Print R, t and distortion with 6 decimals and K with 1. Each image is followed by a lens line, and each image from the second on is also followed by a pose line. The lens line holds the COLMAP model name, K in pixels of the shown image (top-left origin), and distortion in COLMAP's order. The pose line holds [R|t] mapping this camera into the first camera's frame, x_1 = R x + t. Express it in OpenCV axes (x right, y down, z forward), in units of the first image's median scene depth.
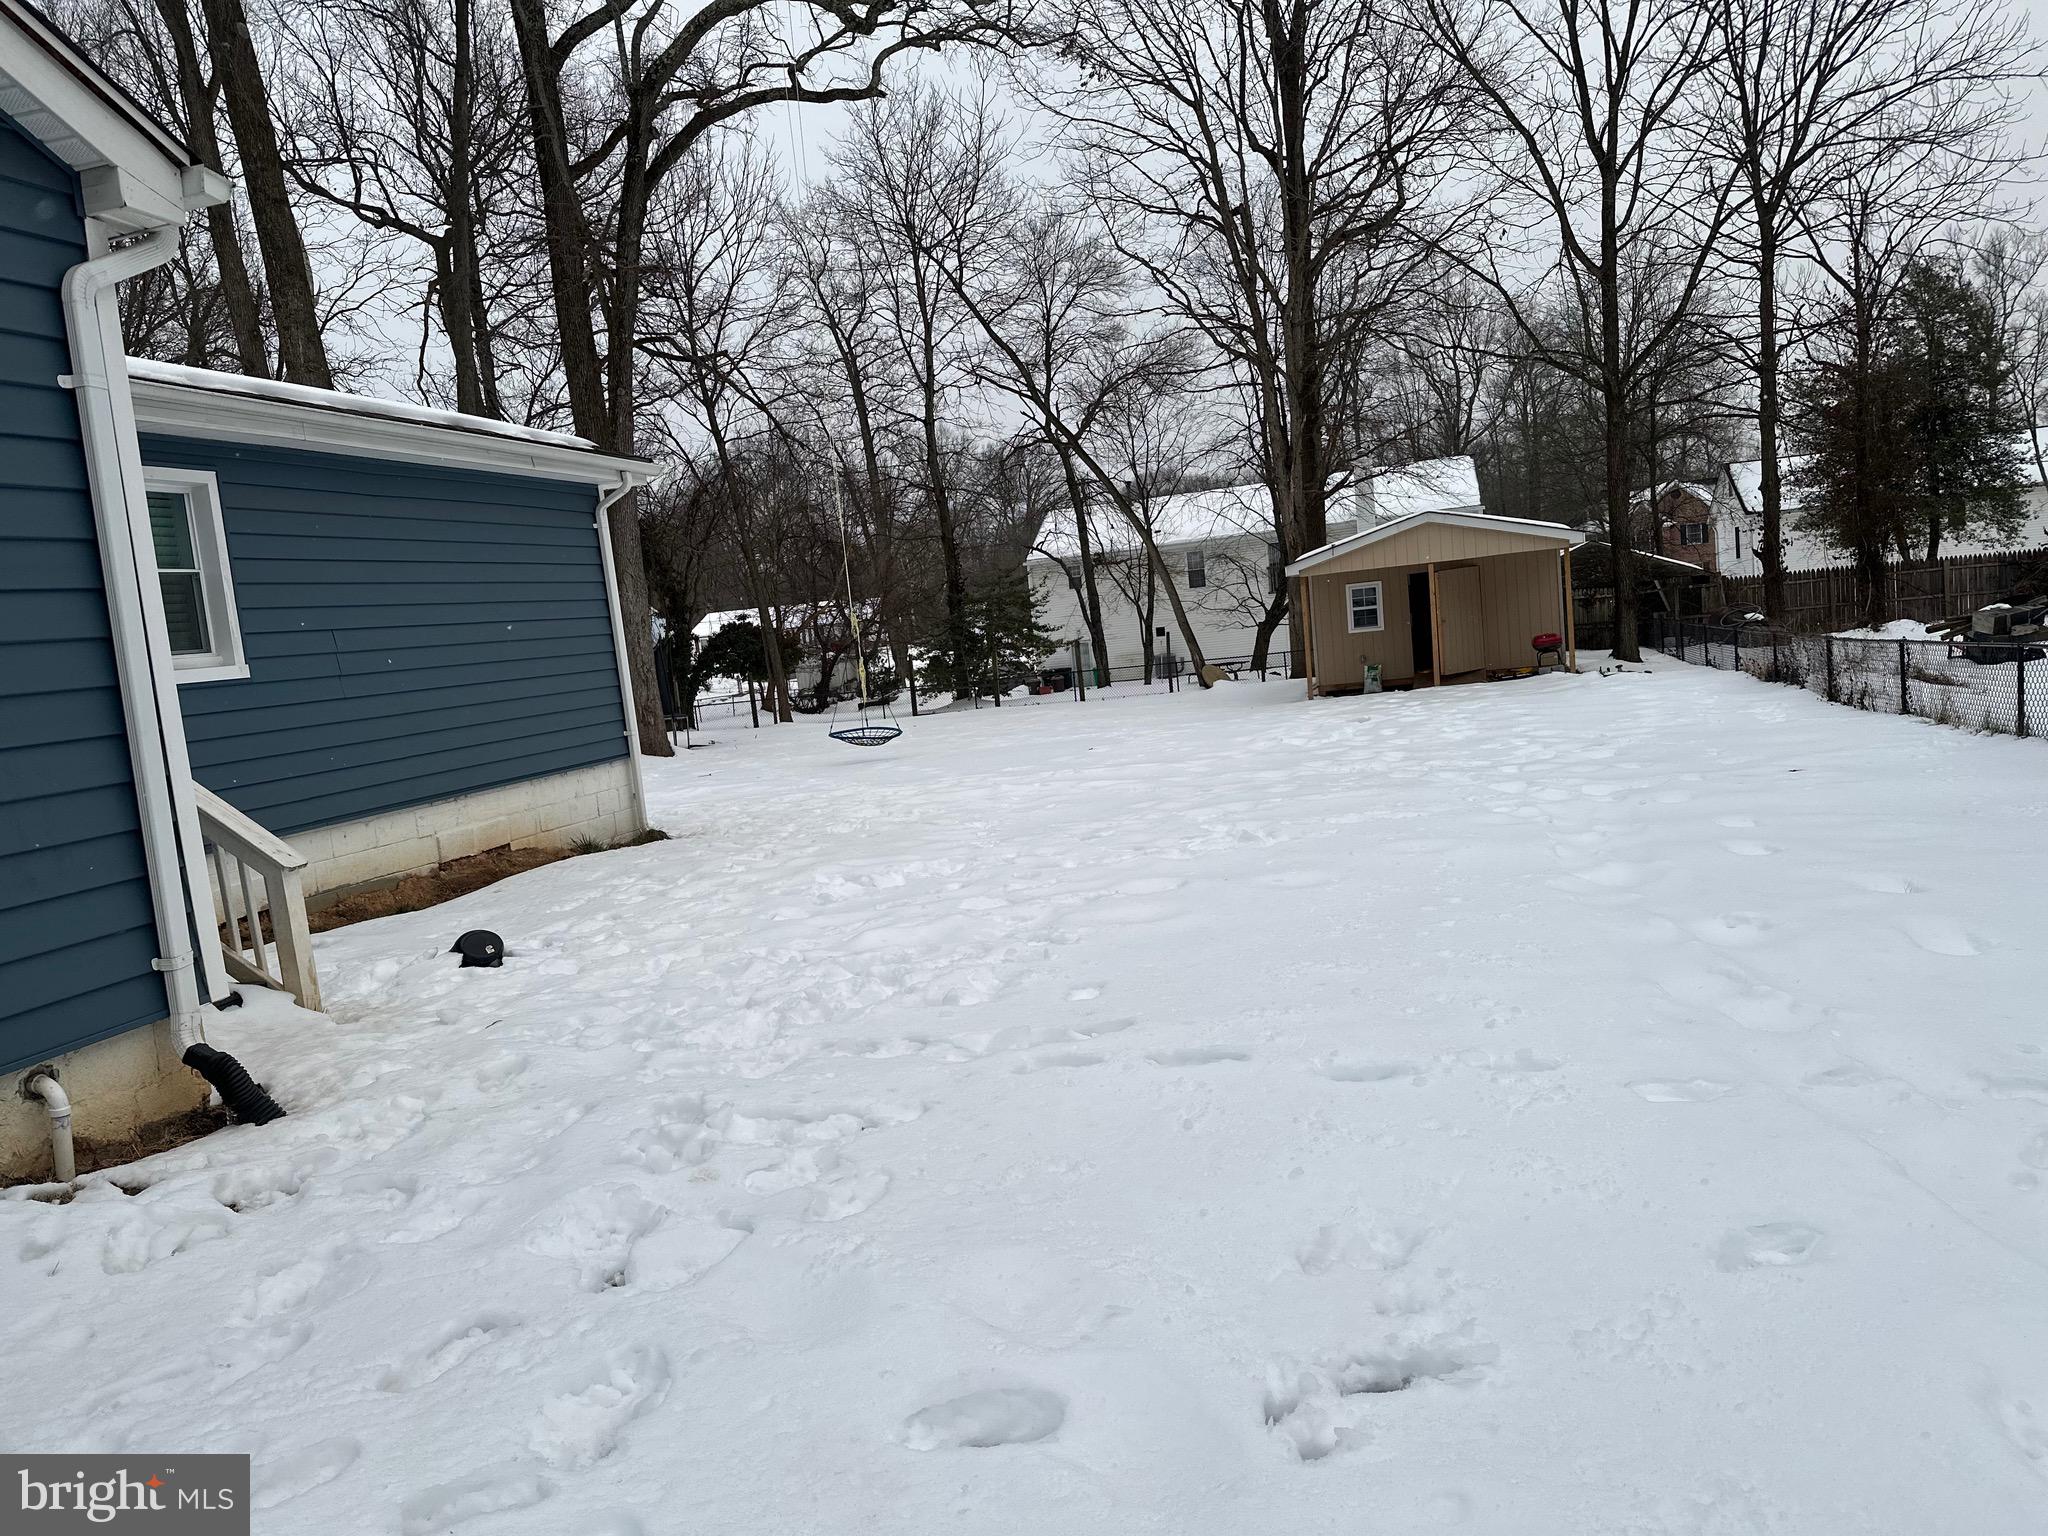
lens RADIAL K [[1439.9, 0, 1027.6], [0, 1439.9, 773.6], [0, 0, 1]] dist [0.051369, -0.056418]
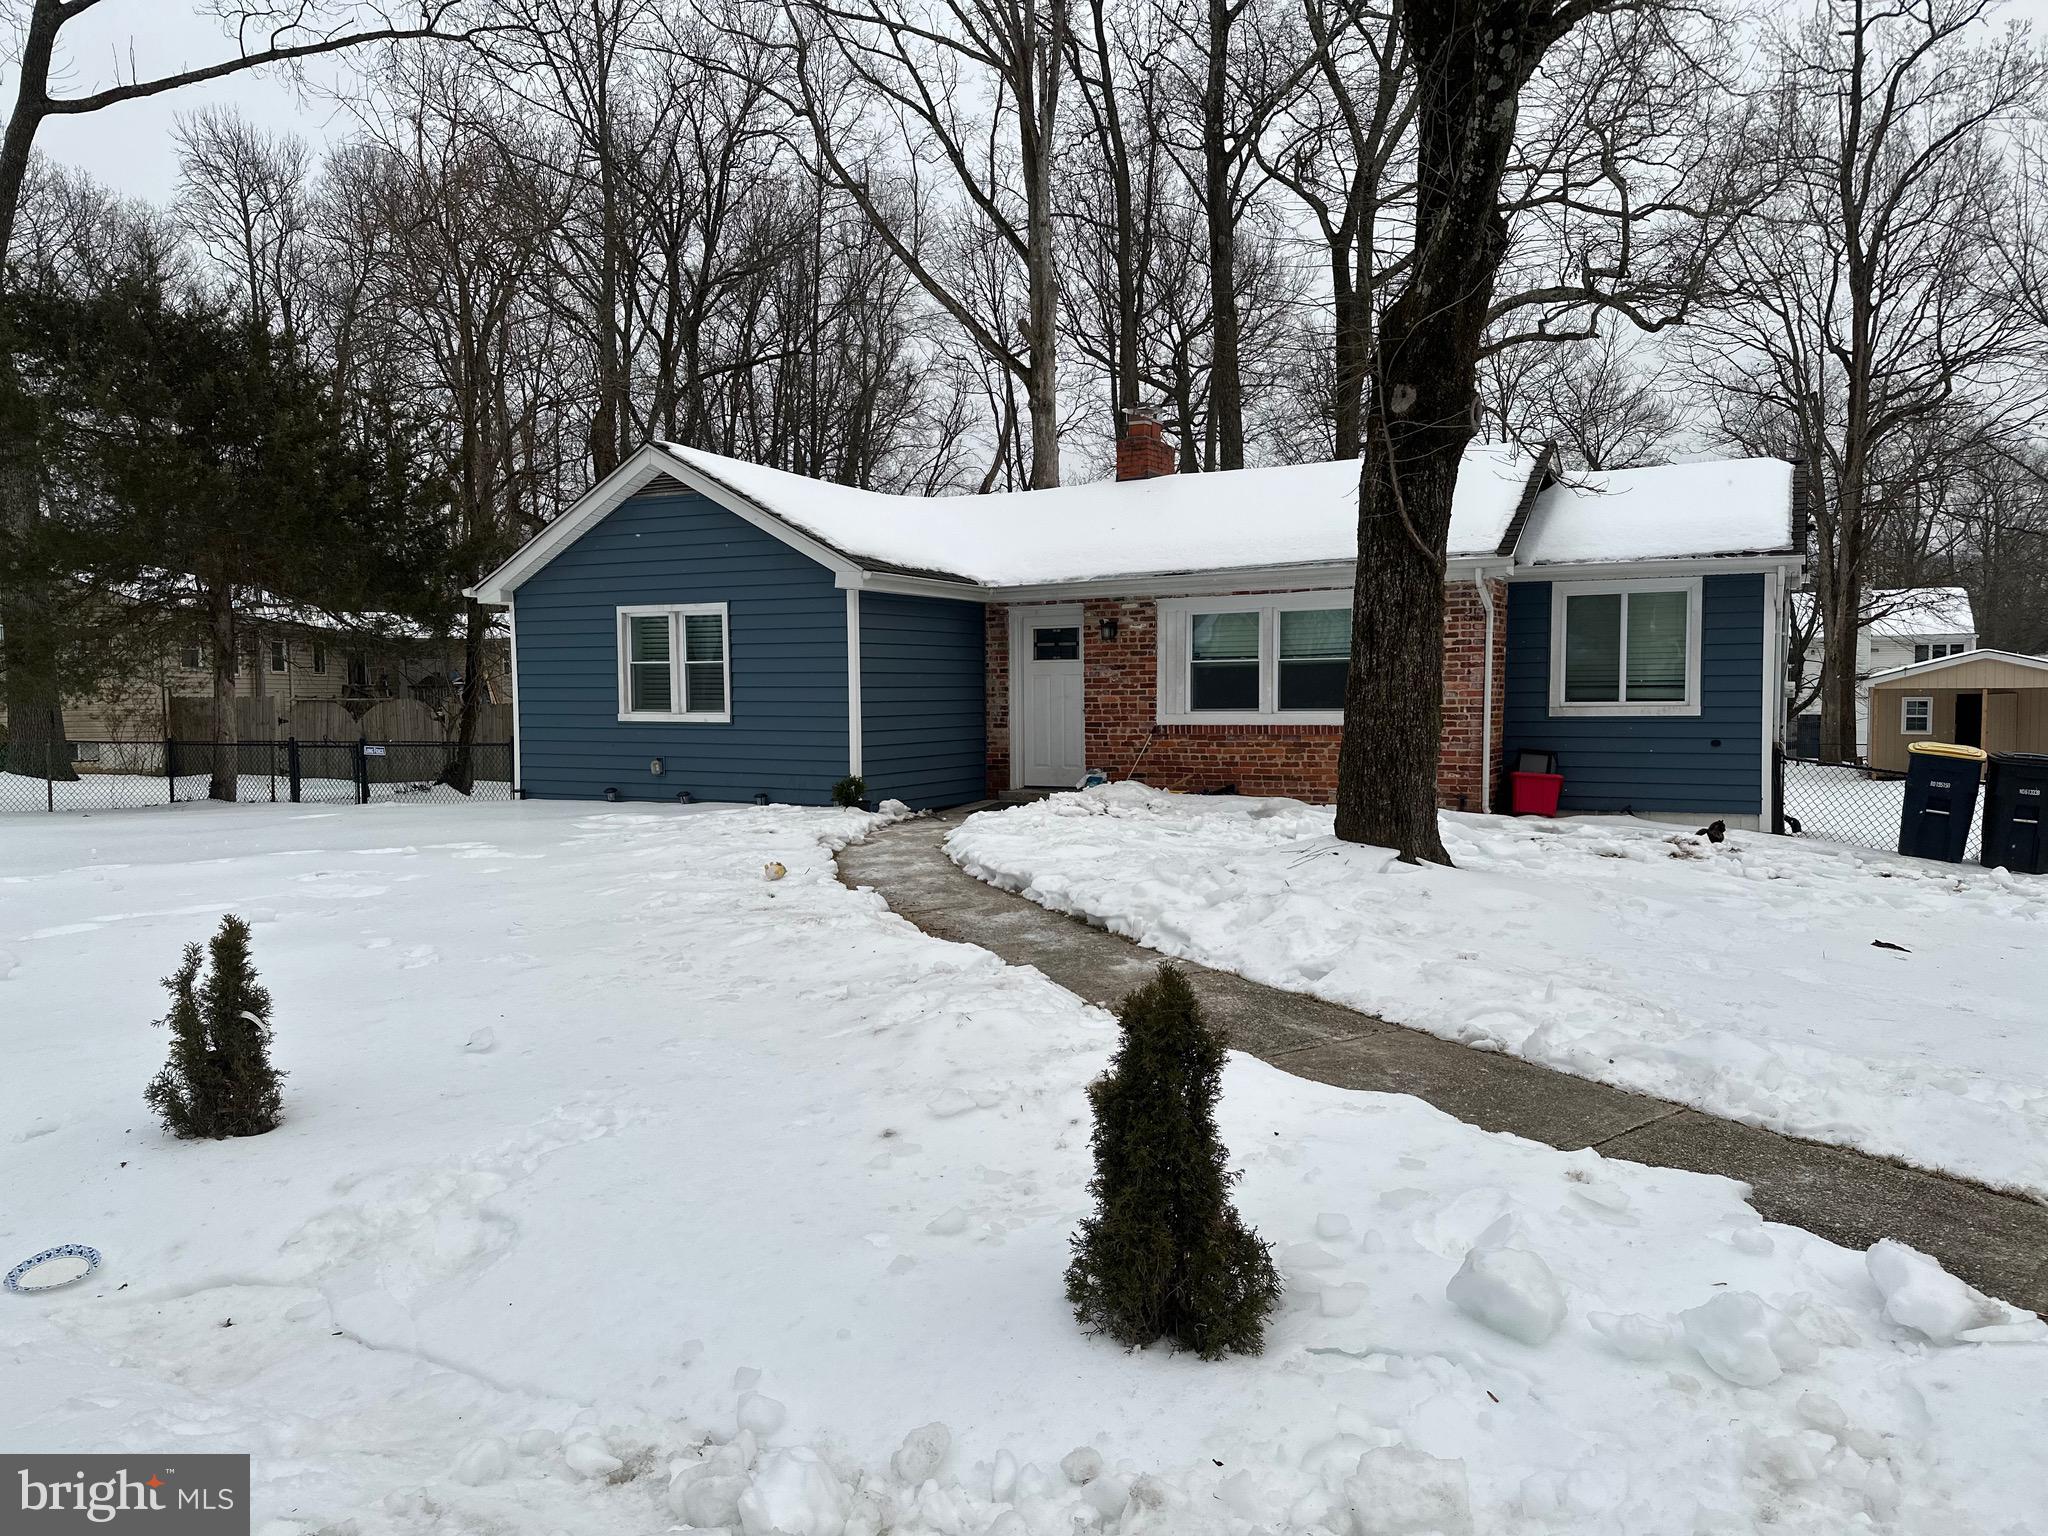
lens RADIAL K [[1439.9, 0, 1020.1], [0, 1439.9, 765.0], [0, 0, 1]] dist [0.051369, -0.056418]
pose [[0.969446, 0.102901, -0.222680, -0.216803], [-0.113645, 0.992871, -0.035949, 0.058001], [0.217393, 0.060157, 0.974229, -0.385531]]
